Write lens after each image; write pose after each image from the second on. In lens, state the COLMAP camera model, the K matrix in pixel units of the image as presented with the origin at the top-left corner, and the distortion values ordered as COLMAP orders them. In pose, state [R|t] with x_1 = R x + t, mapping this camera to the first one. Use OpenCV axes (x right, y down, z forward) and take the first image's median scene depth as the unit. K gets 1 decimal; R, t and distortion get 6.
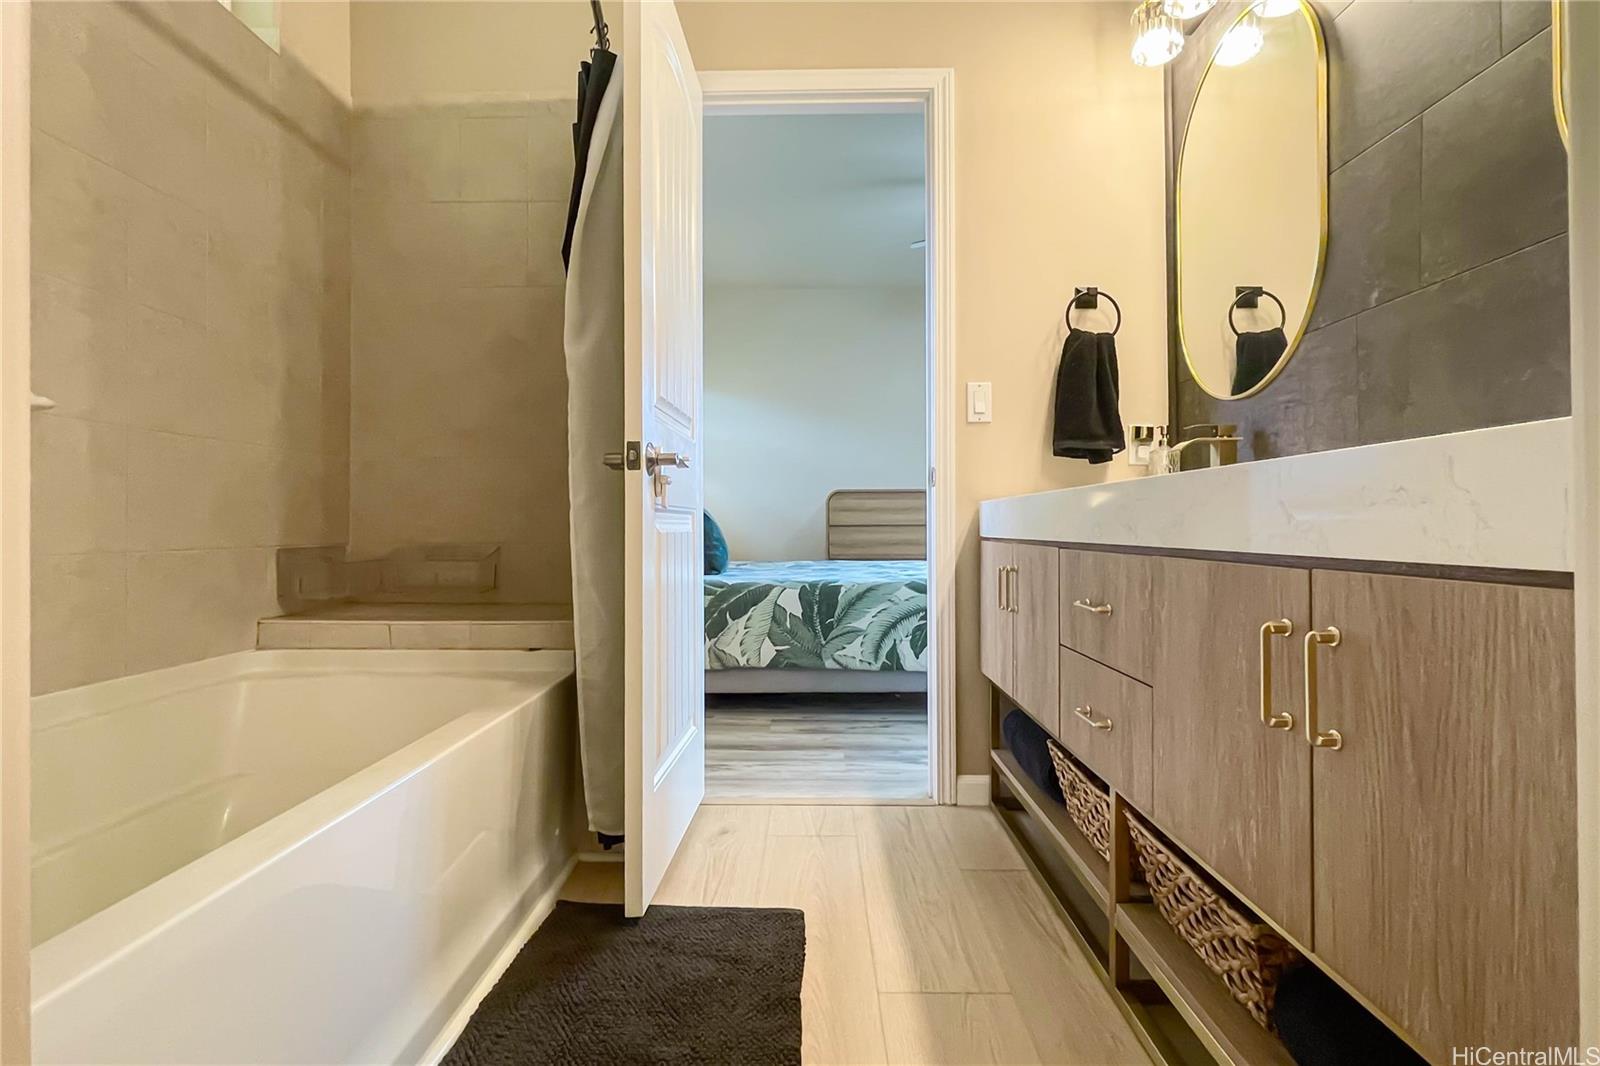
lens RADIAL K [[782.1, 0, 798.2], [0, 782.1, 529.3], [0, 0, 1]] dist [0.000055, -0.000019]
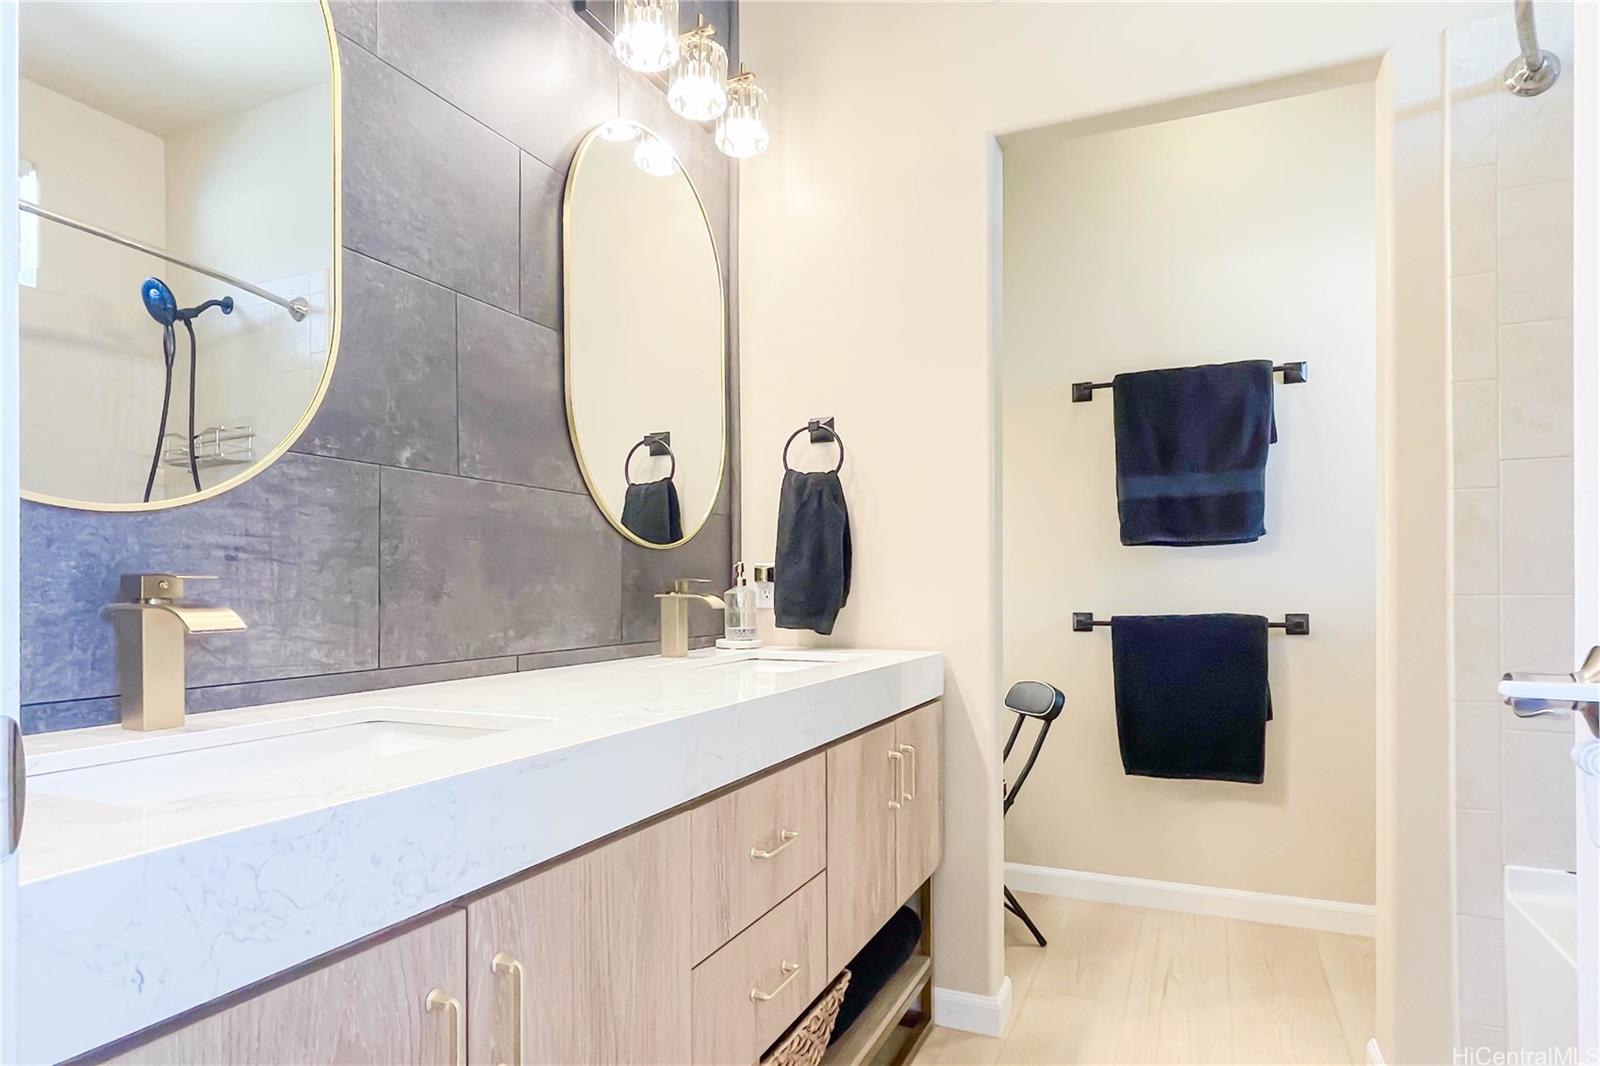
lens RADIAL K [[903.5, 0, 806.6], [0, 903.5, 581.1], [0, 0, 1]] dist [-0.003769, -0.000412]
pose [[-0.927839, 0.011205, 0.372812, -0.008940], [0.010104, 0.999937, -0.004907, -0.149963], [-0.372843, -0.000786, -0.927894, 1.656404]]
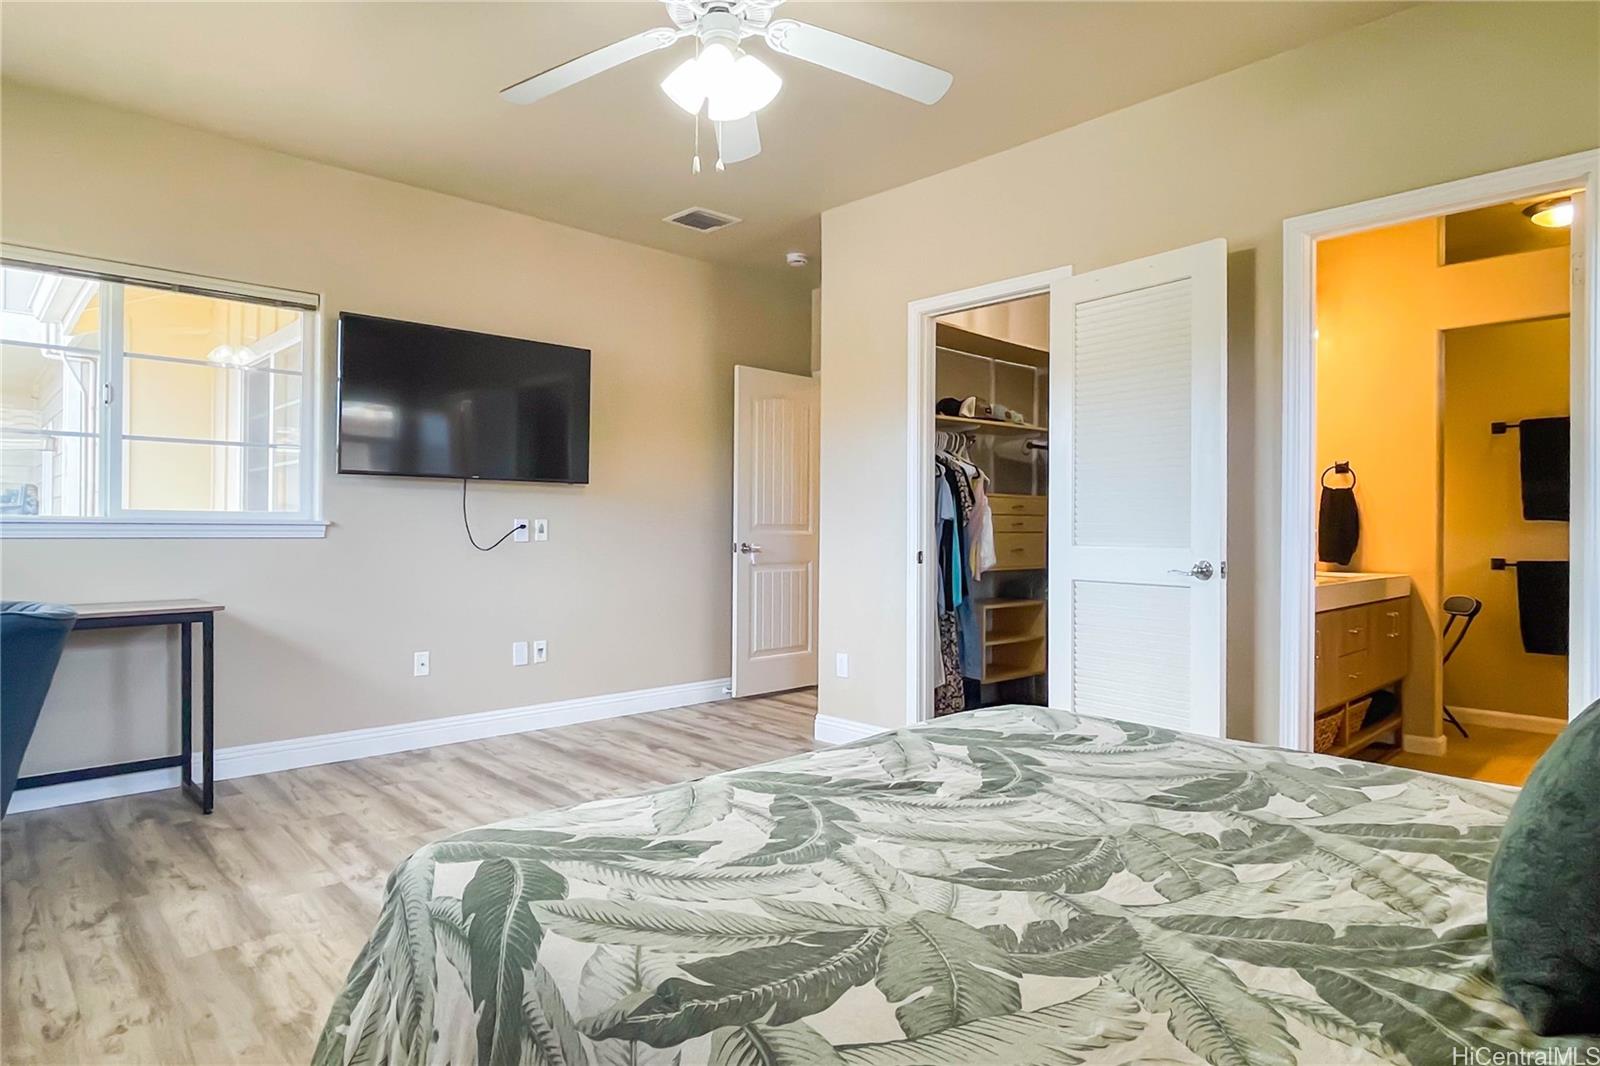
lens RADIAL K [[903.5, 0, 795.8], [0, 903.5, 533.1], [0, 0, 1]] dist [-0.003769, -0.000412]
pose [[-0.710434, 0.002582, 0.703759, -0.308695], [-0.000558, 0.999991, -0.004232, -0.162231], [-0.703763, -0.003399, -0.710426, 3.634271]]
